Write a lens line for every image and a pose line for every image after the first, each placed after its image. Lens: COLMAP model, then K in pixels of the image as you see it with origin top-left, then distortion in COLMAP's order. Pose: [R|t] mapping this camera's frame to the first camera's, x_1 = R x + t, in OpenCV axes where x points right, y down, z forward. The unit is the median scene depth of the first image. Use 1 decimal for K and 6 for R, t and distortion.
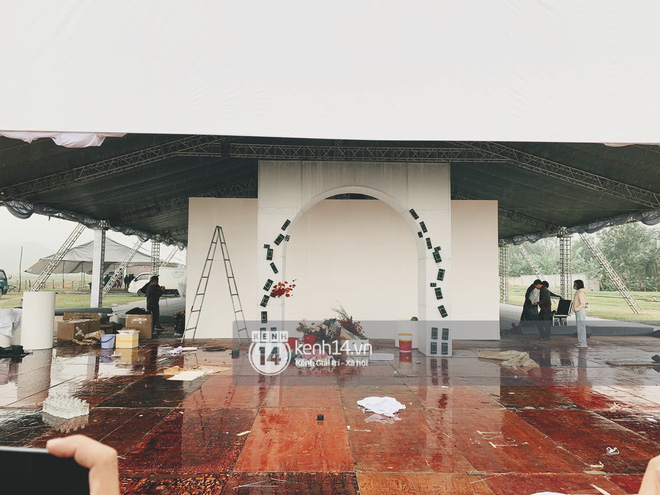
lens RADIAL K [[503.9, 0, 330.0], [0, 503.9, 247.5], [0, 0, 1]] dist [0.068270, -0.058141]
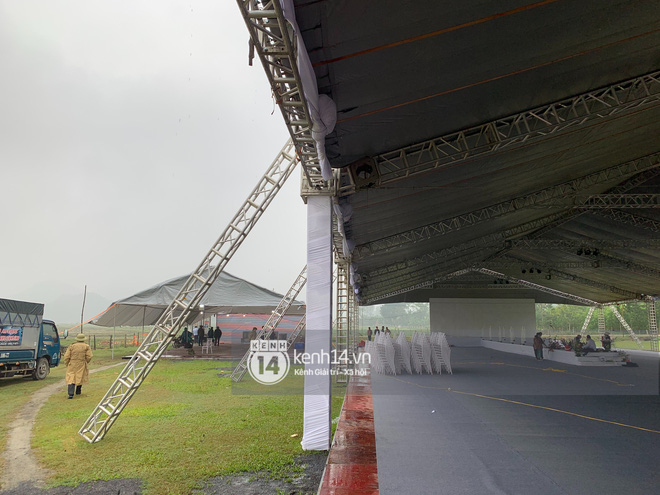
lens RADIAL K [[503.9, 0, 330.0], [0, 503.9, 247.5], [0, 0, 1]] dist [0.068270, -0.058141]
pose [[0.995430, -0.022904, -0.092708, -0.236699], [0.014320, 0.995635, -0.092226, 0.015901], [0.094416, 0.090477, 0.991413, 0.389320]]
